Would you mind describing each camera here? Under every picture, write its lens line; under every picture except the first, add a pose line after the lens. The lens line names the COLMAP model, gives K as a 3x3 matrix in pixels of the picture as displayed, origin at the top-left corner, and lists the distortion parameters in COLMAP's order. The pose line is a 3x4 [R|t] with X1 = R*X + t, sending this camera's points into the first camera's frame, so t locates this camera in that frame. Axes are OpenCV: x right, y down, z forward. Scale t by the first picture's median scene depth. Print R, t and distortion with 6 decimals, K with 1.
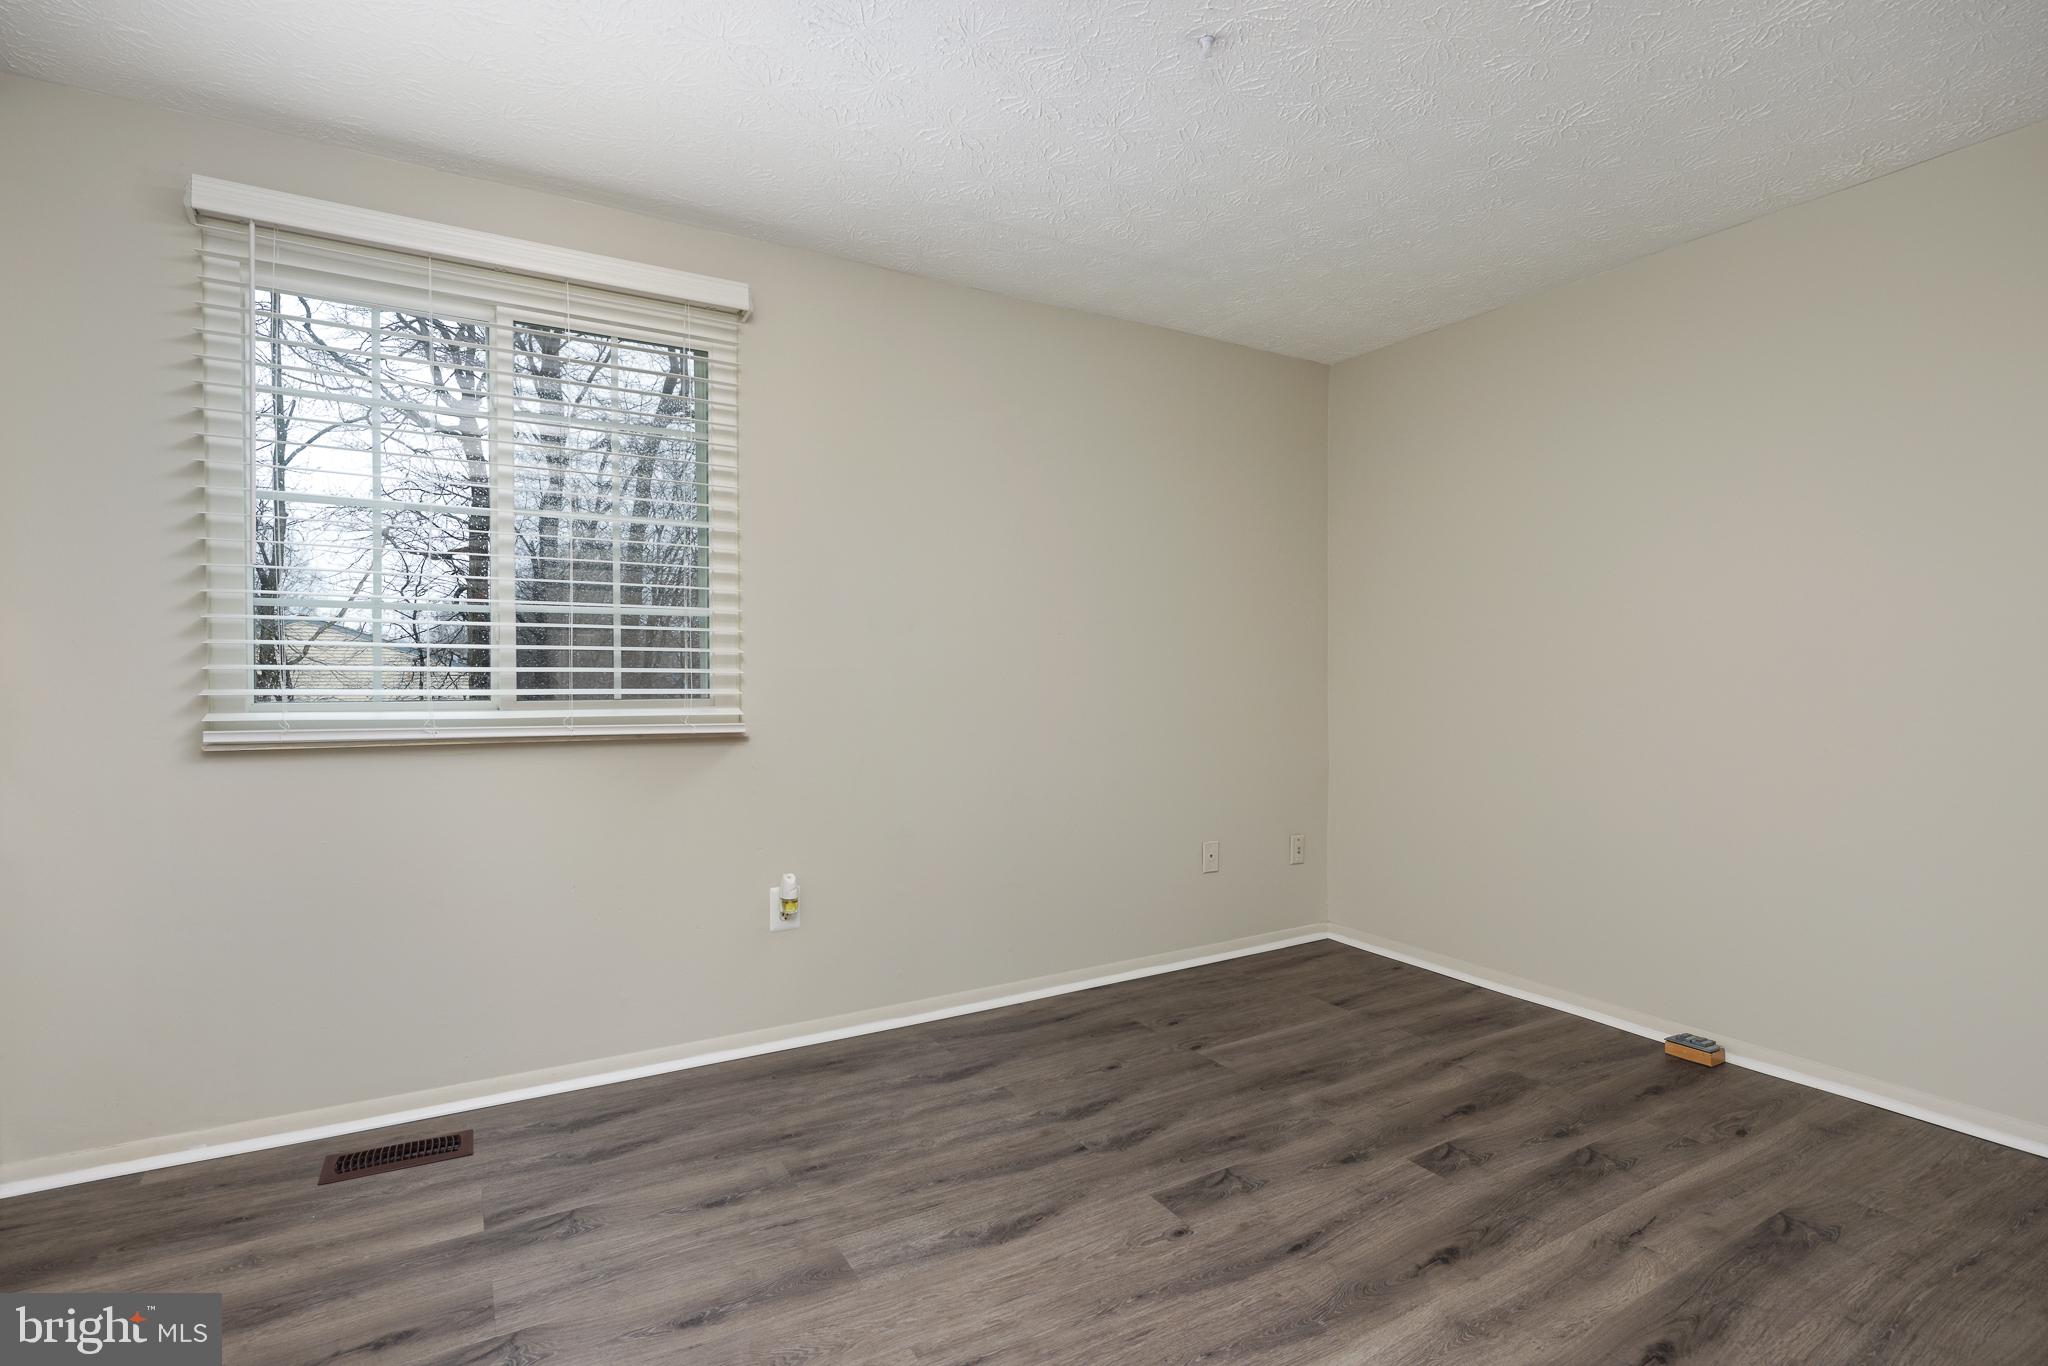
lens RADIAL K [[997.2, 0, 1019.9], [0, 997.2, 665.2], [0, 0, 1]] dist [0.004666, -0.004558]
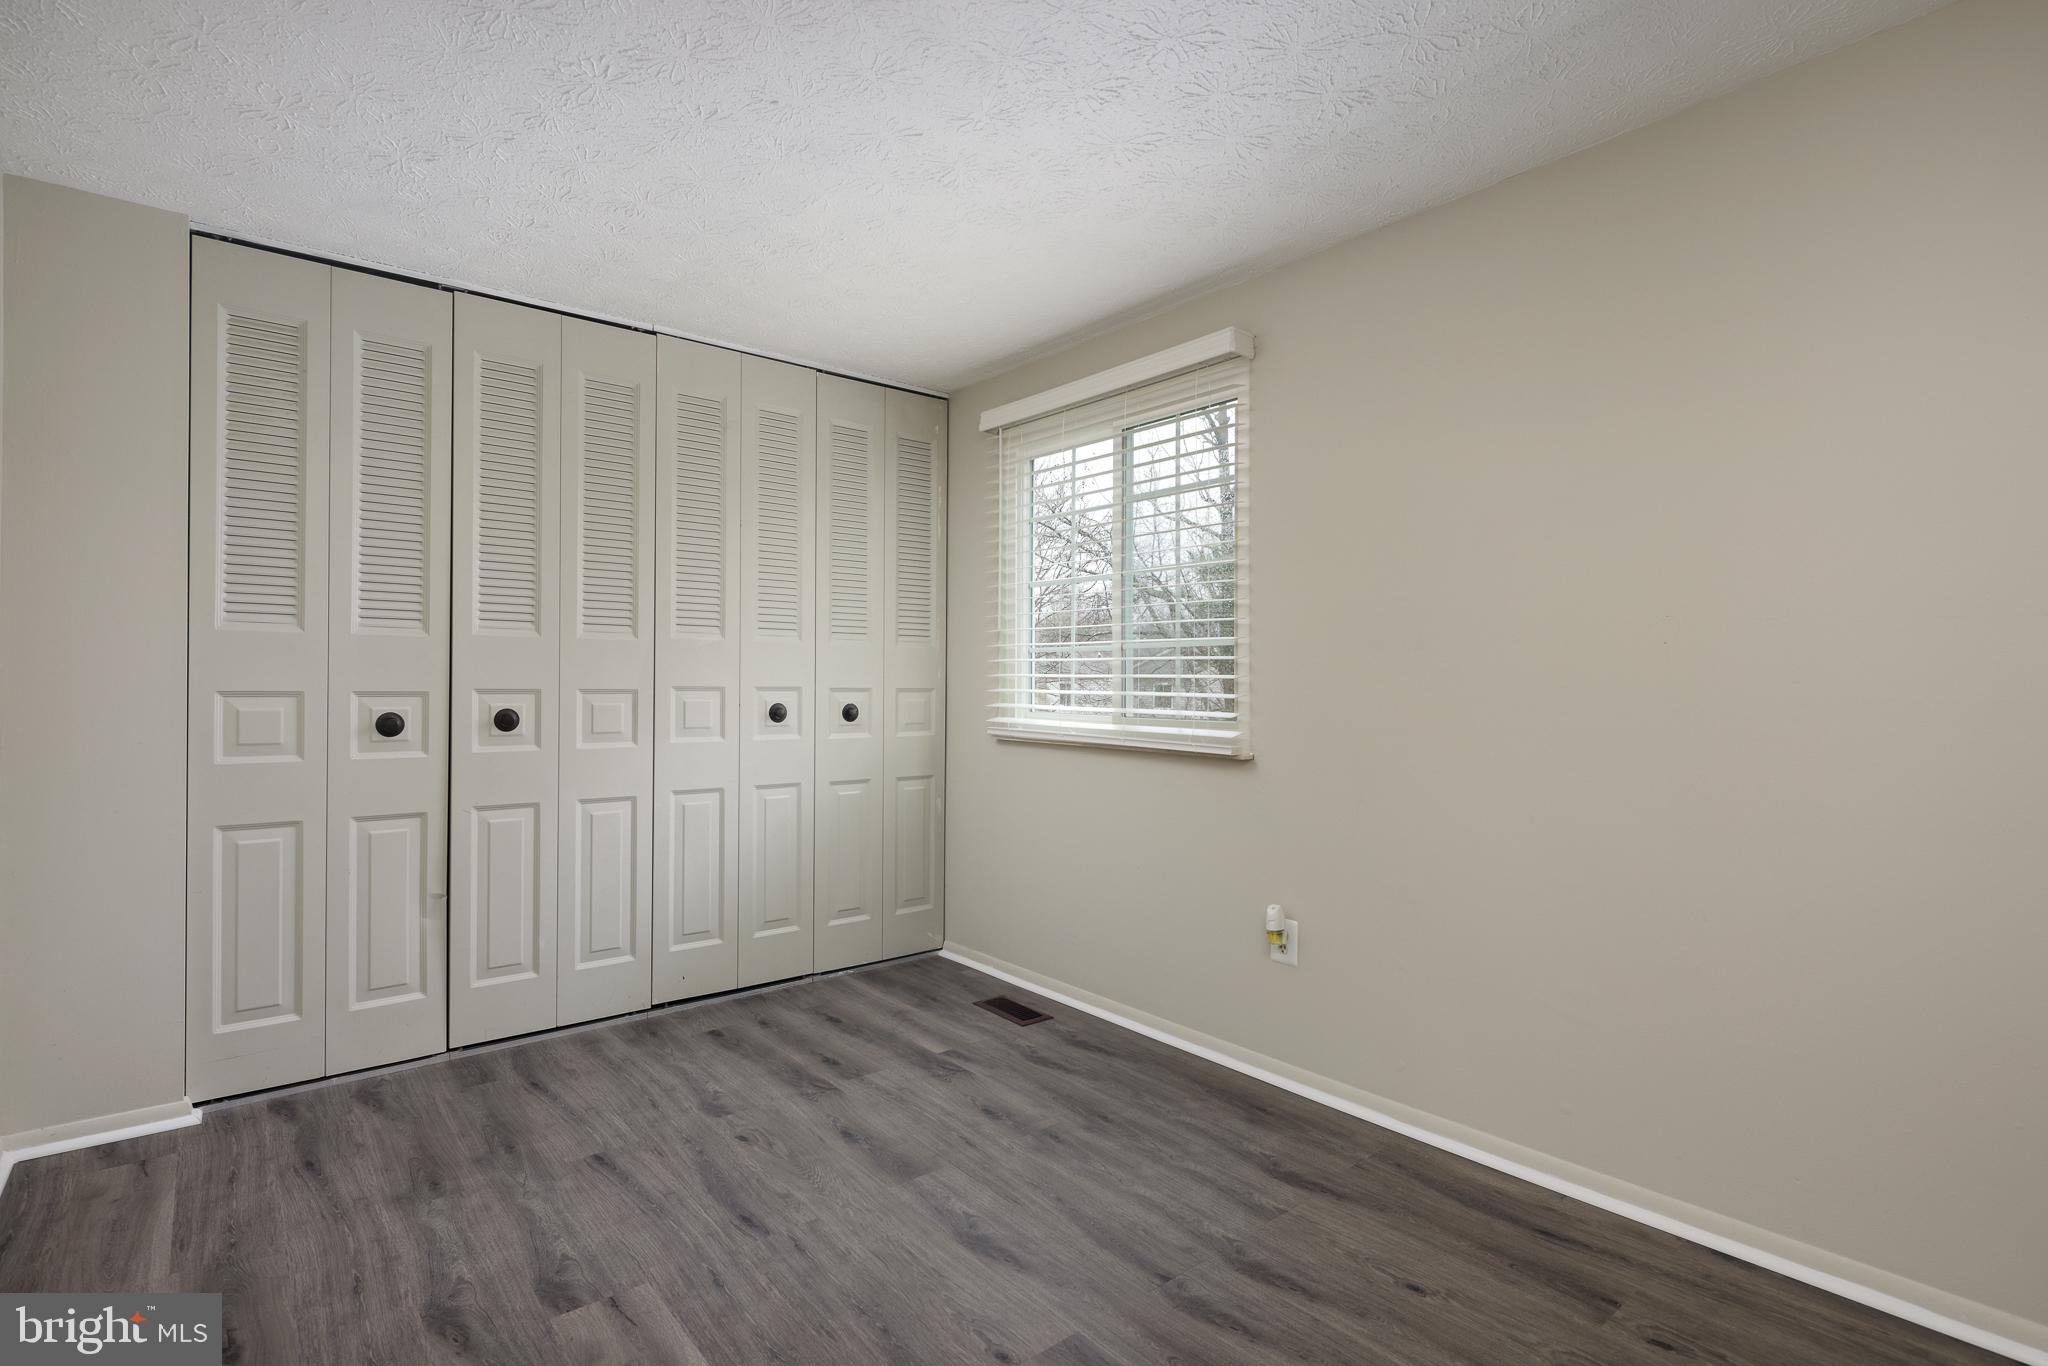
lens RADIAL K [[997.2, 0, 1019.9], [0, 997.2, 665.2], [0, 0, 1]] dist [0.004666, -0.004558]
pose [[0.147710, -0.019741, -0.988834, 0.866036], [-0.000816, 0.999798, -0.020082, -0.006088], [0.989030, 0.003773, 0.147664, 0.752394]]
